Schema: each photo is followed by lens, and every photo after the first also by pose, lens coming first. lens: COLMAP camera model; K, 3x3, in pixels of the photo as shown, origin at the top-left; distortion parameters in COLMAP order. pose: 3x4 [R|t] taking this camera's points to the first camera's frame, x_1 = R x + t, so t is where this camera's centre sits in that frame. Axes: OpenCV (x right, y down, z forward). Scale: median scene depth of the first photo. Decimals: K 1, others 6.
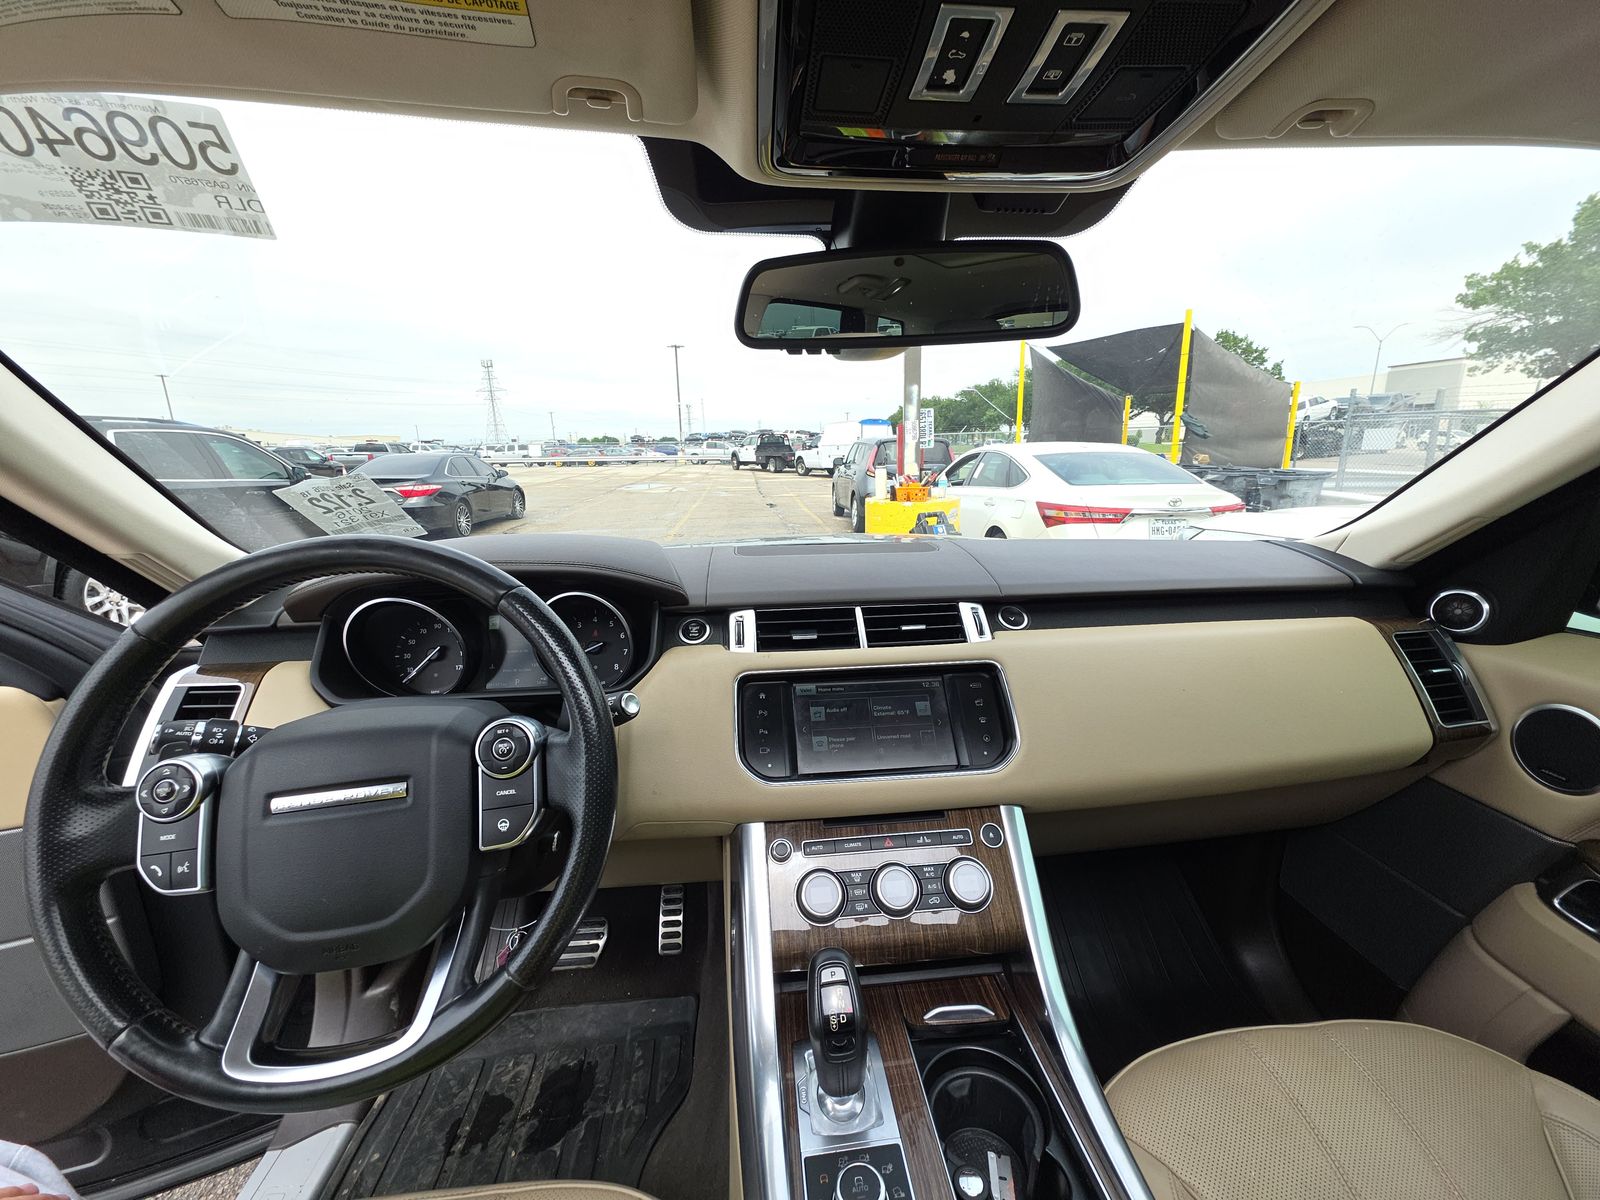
lens RADIAL K [[645.4, 0, 799.8], [0, 645.4, 598.4], [0, 0, 1]] dist [-0.001770, -0.000429]
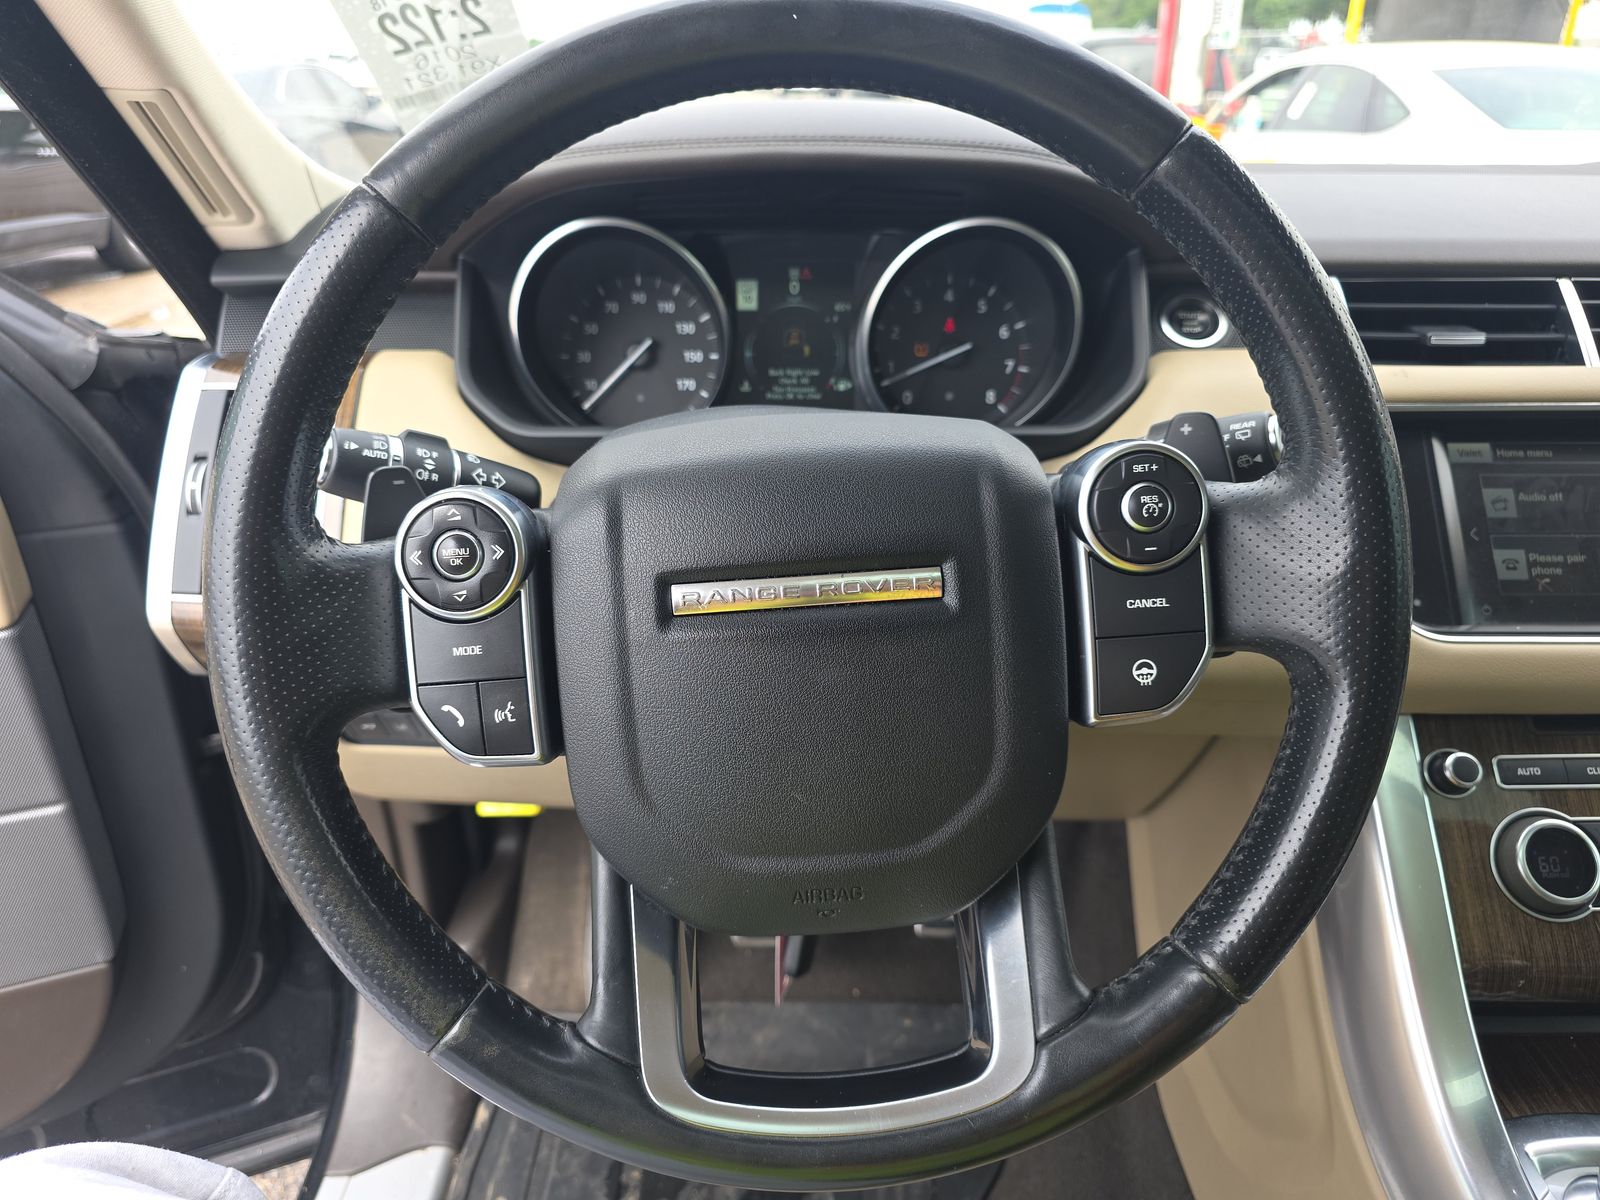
lens RADIAL K [[1145.8, 0, 800.0], [0, 1145.8, 602.9], [0, 0, 1]] dist [0.002140, 0.001480]
pose [[0.994053, 0.056425, -0.093142, -0.379786], [-0.034785, 0.975010, 0.219420, 0.081409], [0.103195, -0.214875, 0.971174, 0.119141]]
